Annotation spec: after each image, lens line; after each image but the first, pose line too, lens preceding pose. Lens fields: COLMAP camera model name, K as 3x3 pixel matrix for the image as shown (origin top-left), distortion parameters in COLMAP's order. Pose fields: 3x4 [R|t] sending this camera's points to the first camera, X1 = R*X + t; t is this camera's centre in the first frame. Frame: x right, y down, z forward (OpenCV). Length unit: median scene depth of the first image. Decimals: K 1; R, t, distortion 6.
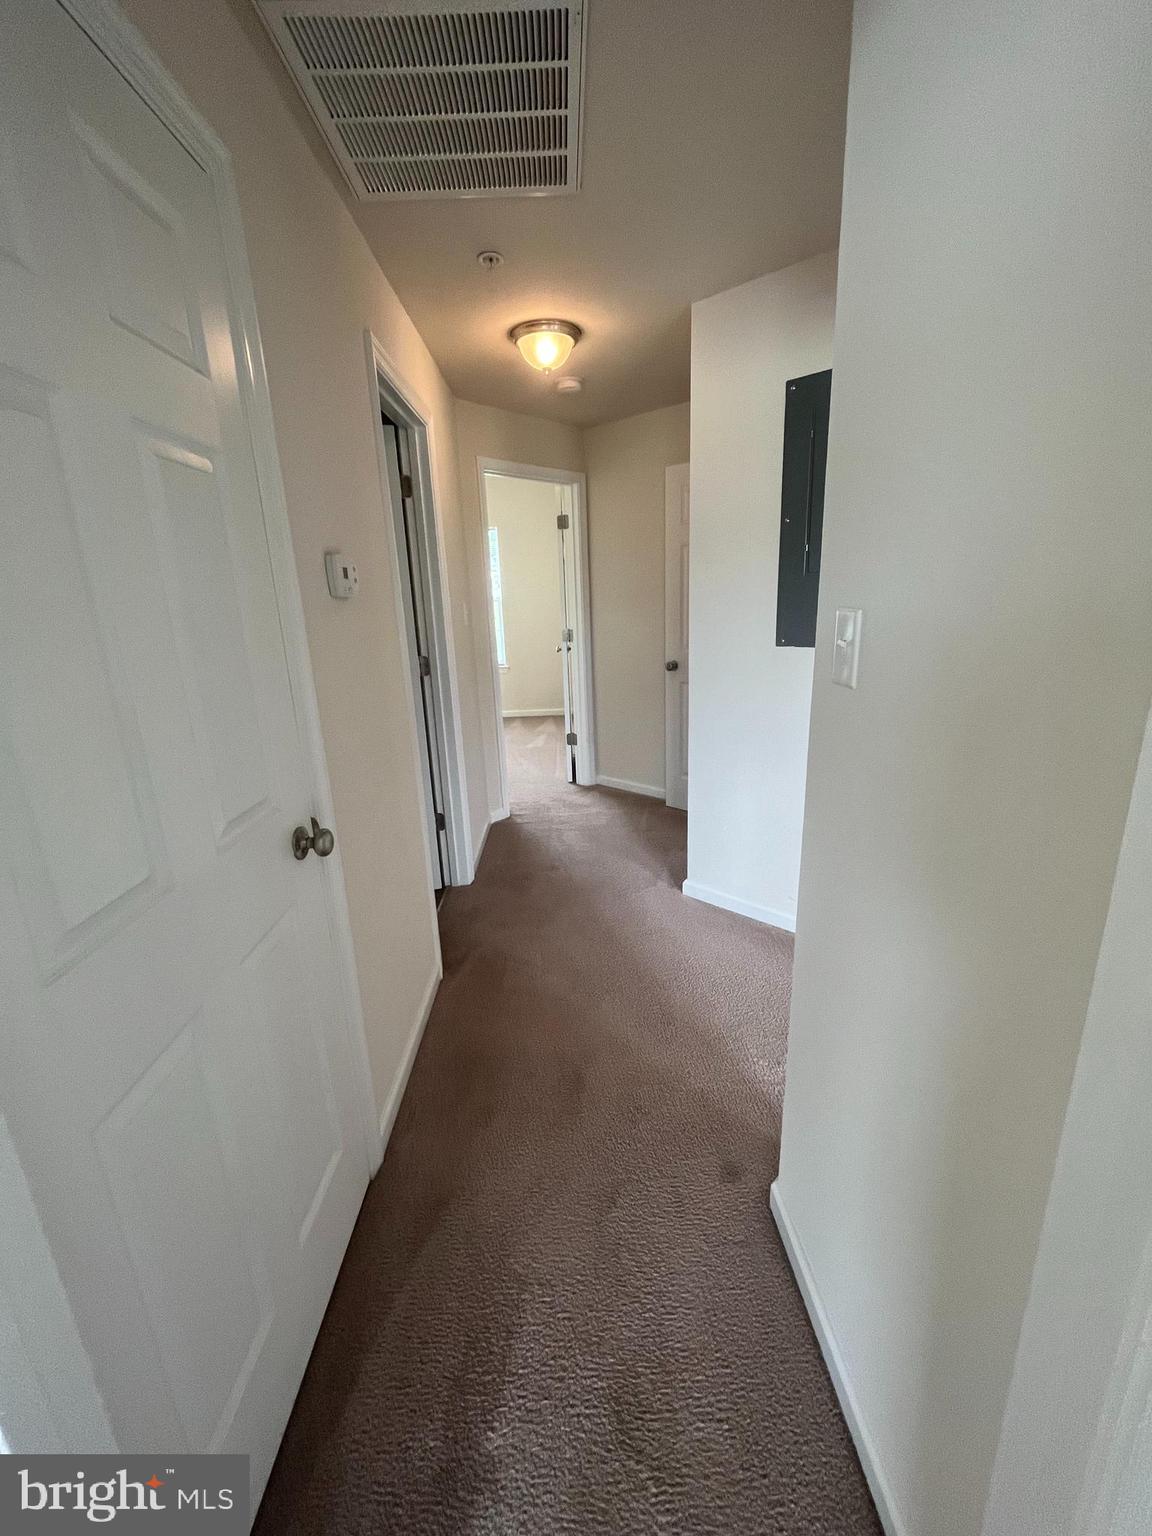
lens RADIAL K [[617.5, 0, 579.1], [0, 617.5, 757.4], [0, 0, 1]] dist [-0.000414, -0.001743]
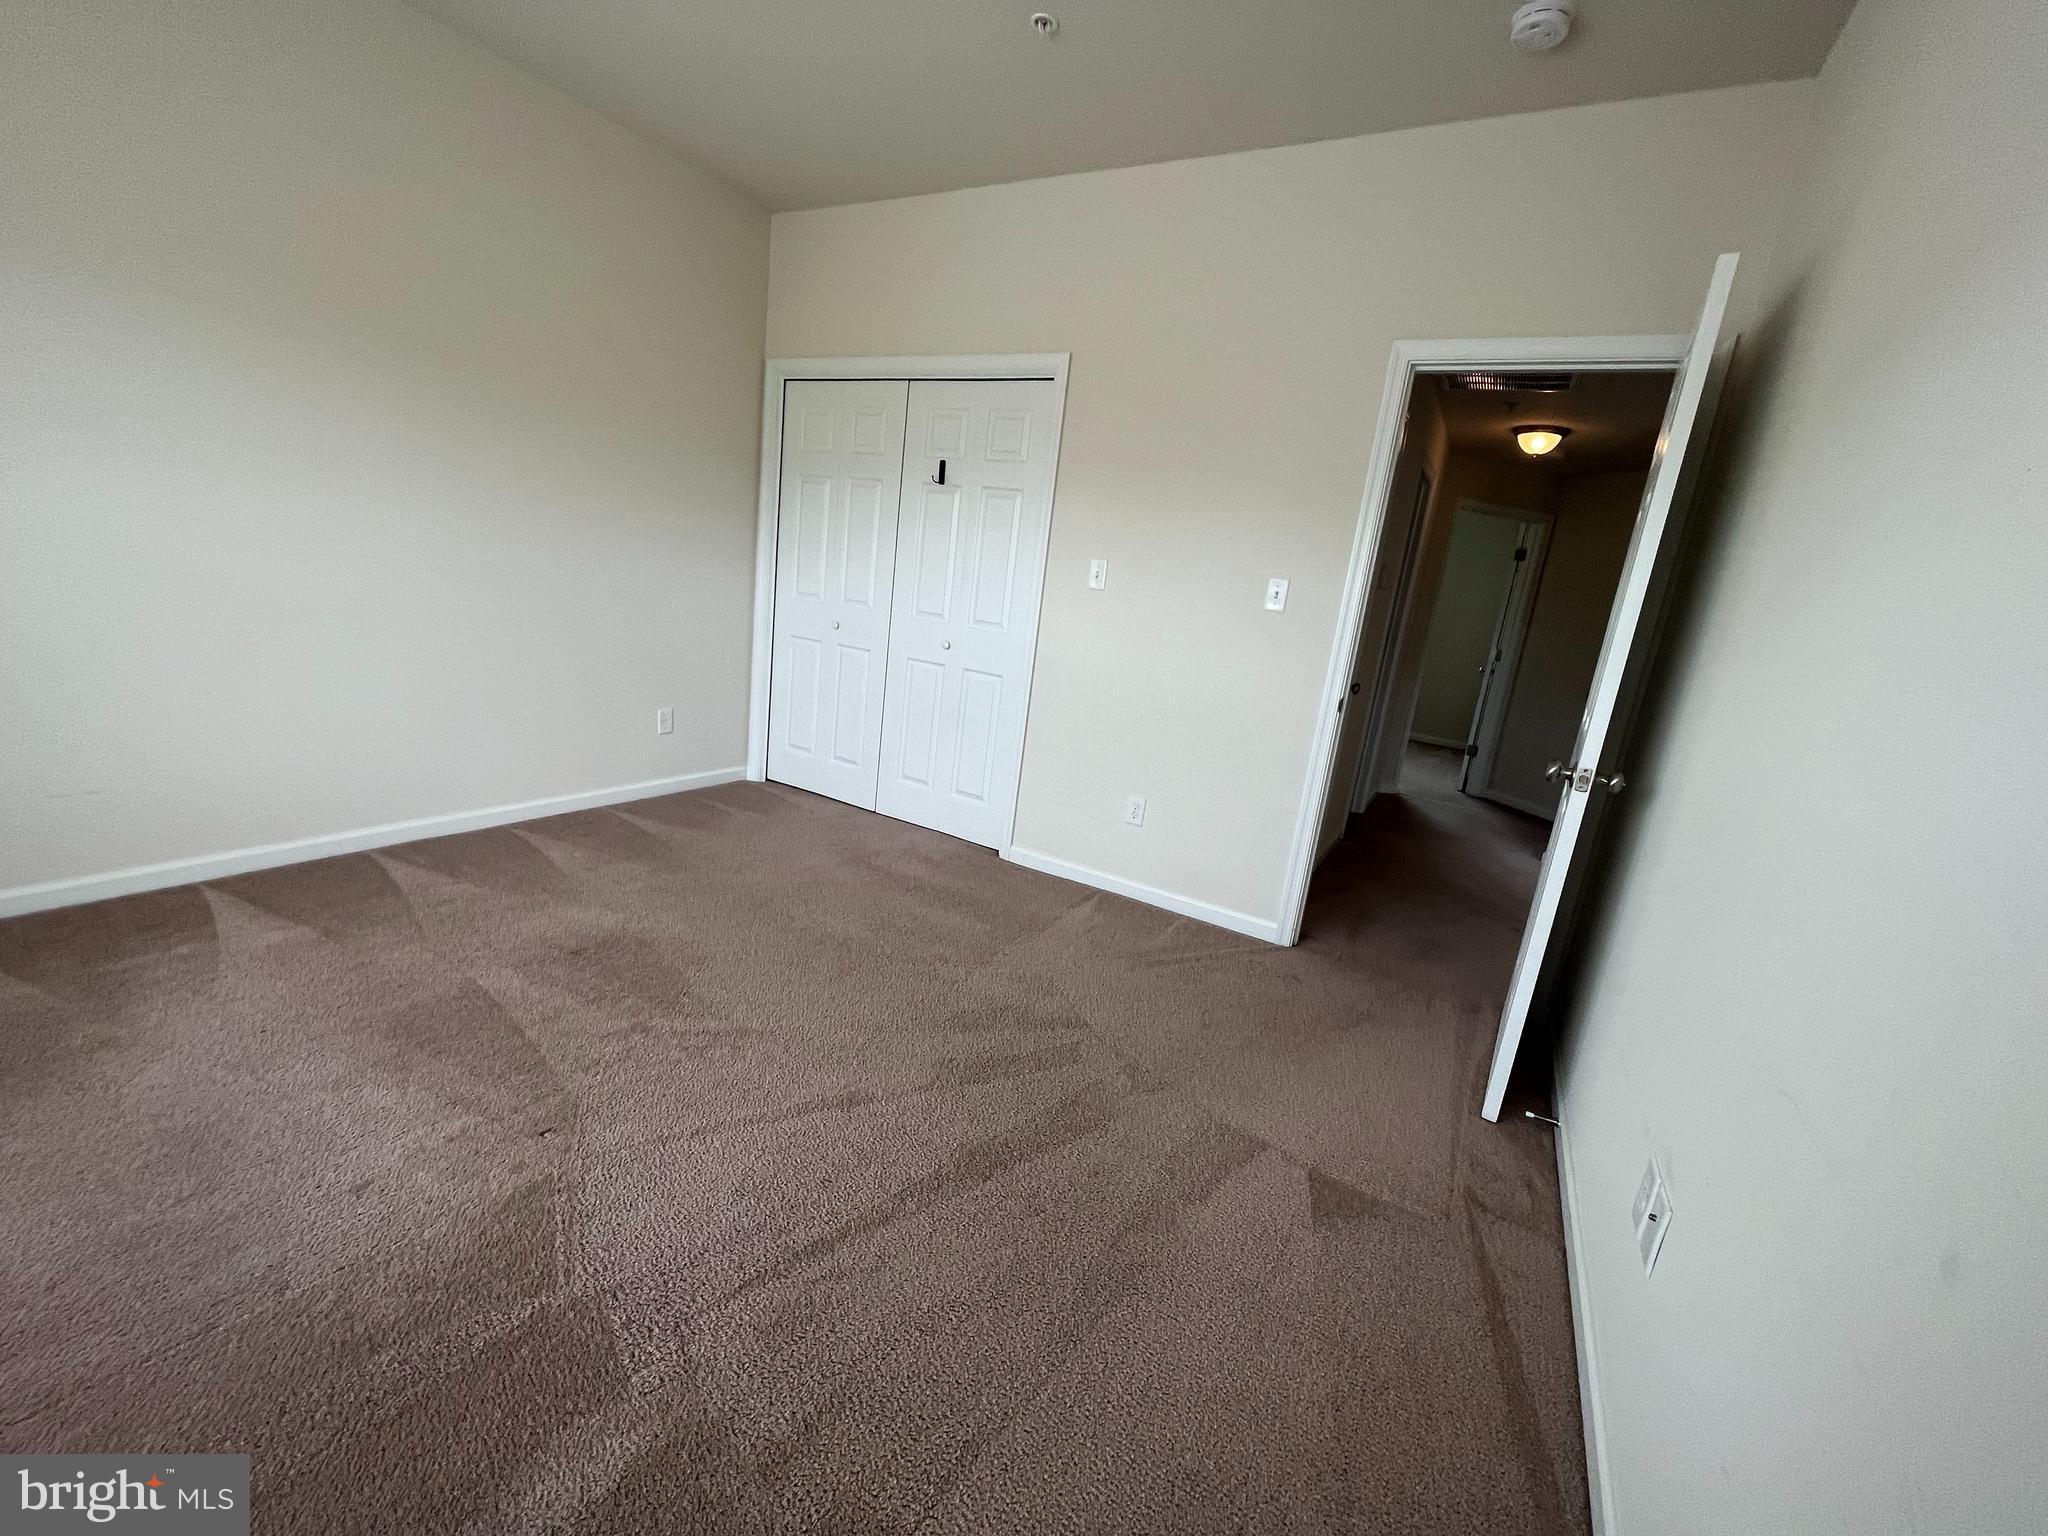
lens RADIAL K [[823.3, 0, 1034.7], [0, 823.3, 771.8], [0, 0, 1]] dist [-0.000414, -0.001743]
pose [[0.847284, 0.247259, -0.470078, 0.028141], [-0.280234, 0.959932, -0.000185, 0.250241], [0.451197, 0.131889, 0.882625, -0.683391]]
